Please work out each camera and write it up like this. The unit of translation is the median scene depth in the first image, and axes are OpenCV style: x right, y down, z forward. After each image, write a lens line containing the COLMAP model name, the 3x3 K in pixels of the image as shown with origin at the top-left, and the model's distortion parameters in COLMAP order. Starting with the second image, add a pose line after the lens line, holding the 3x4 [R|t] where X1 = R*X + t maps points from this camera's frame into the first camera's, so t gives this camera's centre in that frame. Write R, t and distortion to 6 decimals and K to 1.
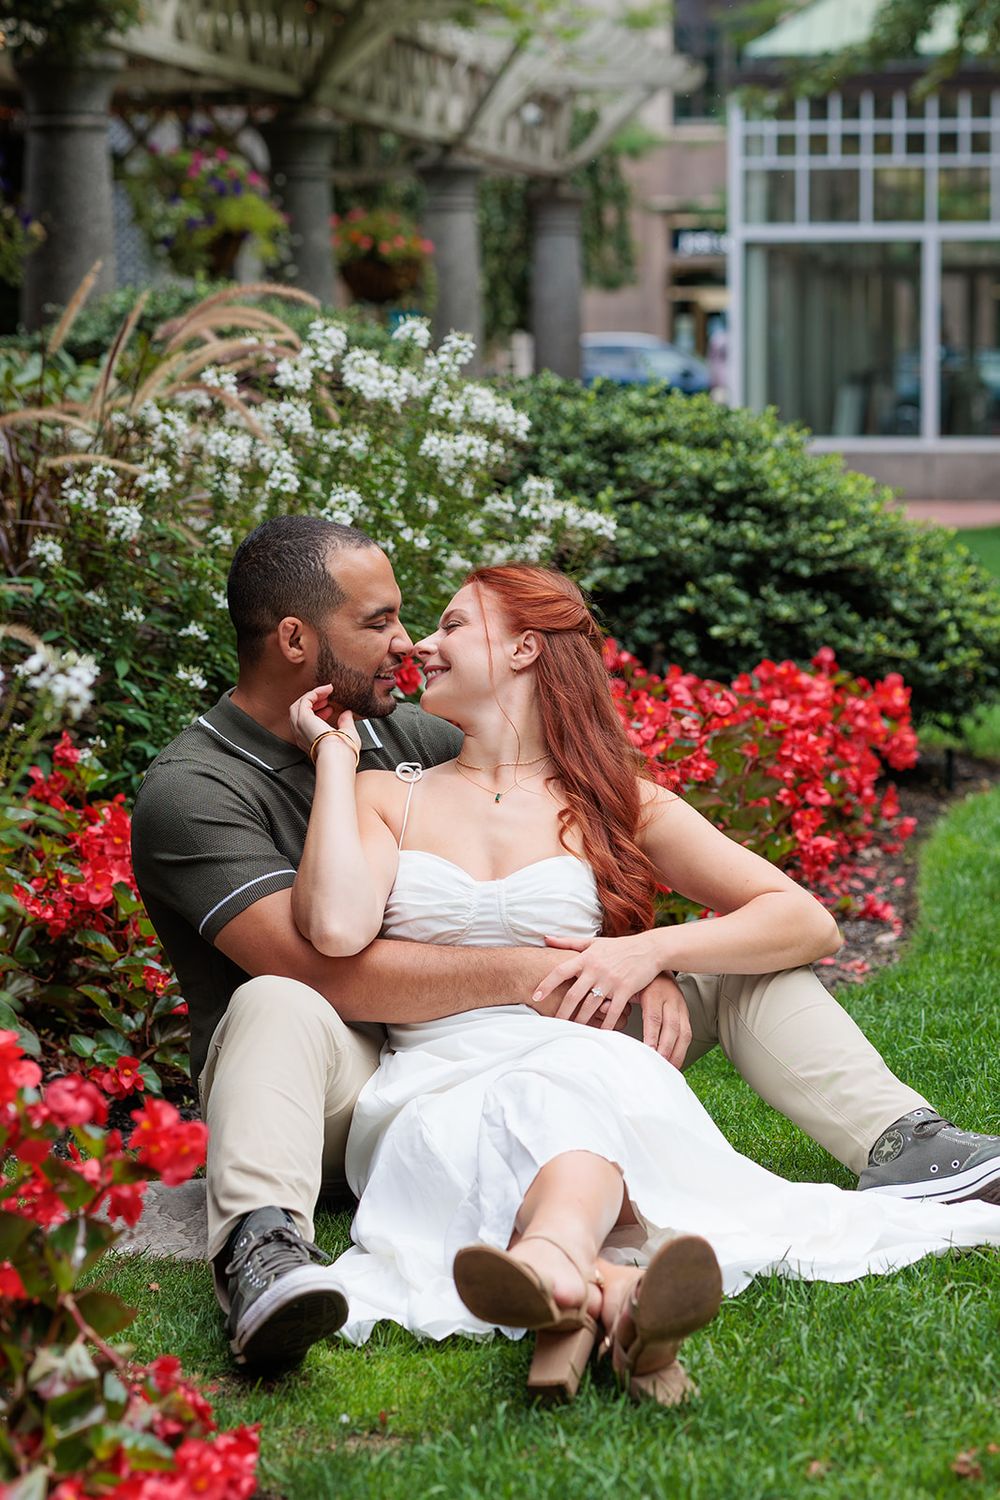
lens RADIAL K [[3973.7, 0, 500.2], [0, 3973.7, 693.4], [0, 0, 1]] dist [-0.024008, 1.661775]
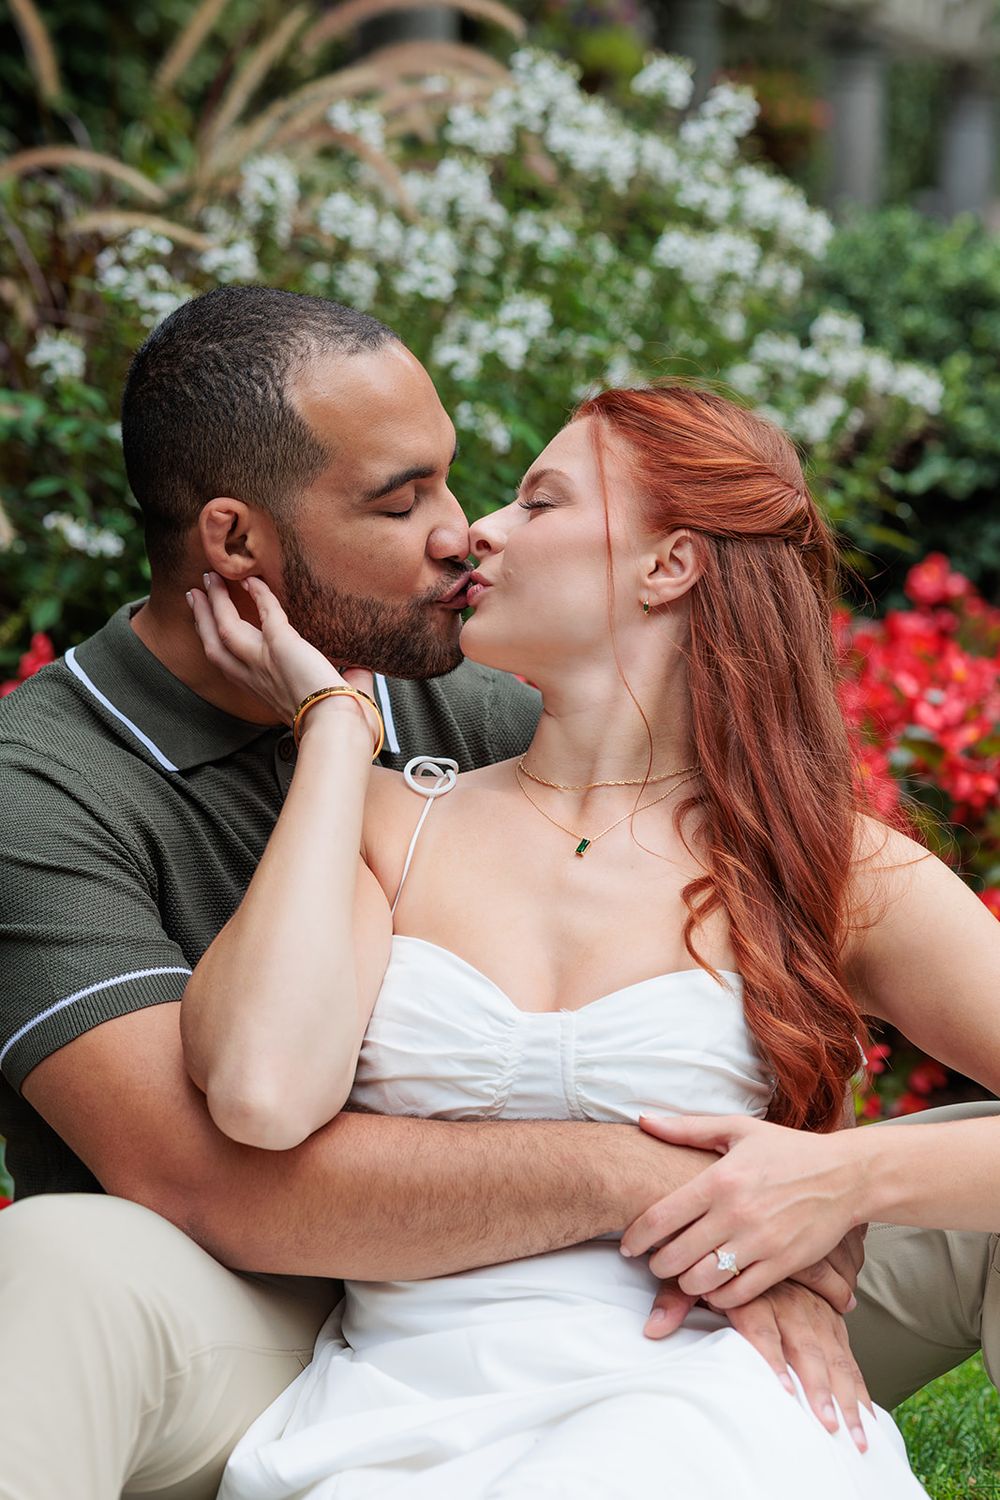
lens RADIAL K [[3704.2, 0, 500.0], [0, 3704.2, 750.0], [0, 0, 1]] dist [0.139792, -0.351724]
pose [[0.991103, 0.083845, -0.103369, 0.025400], [-0.079219, 0.995697, 0.048073, -0.006258], [0.106955, -0.039457, 0.993481, 0.373262]]
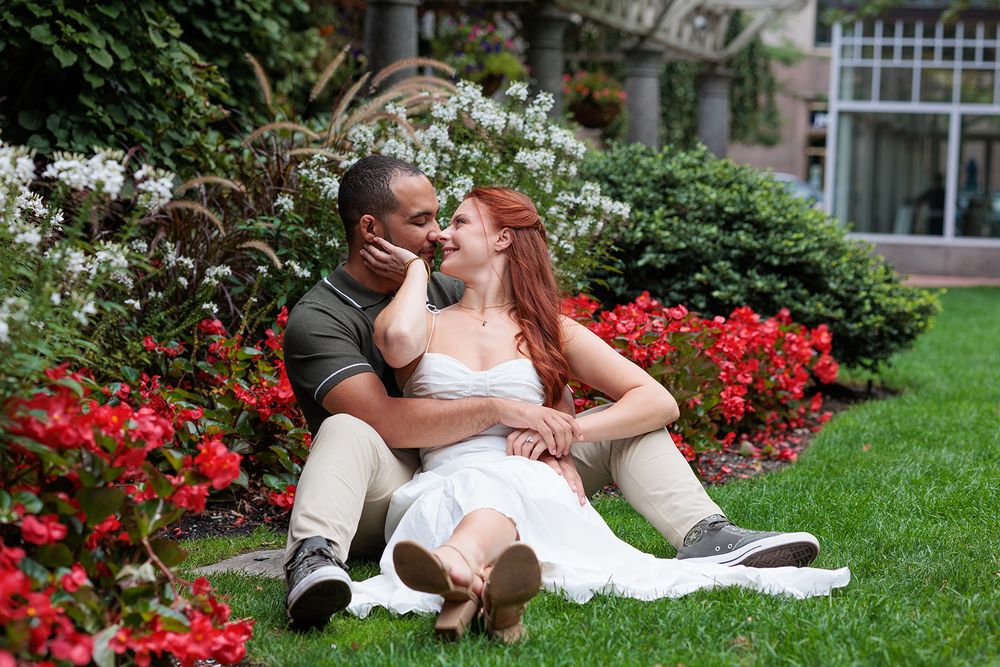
lens RADIAL K [[2469.4, 0, 500.0], [0, 2469.4, 333.5], [0, 0, 1]] dist [0.139792, -0.351724]
pose [[0.994709, 0.049463, -0.090045, 0.071427], [-0.052137, 0.998259, -0.027587, 0.041775], [0.088524, 0.032135, 0.995556, -0.041543]]
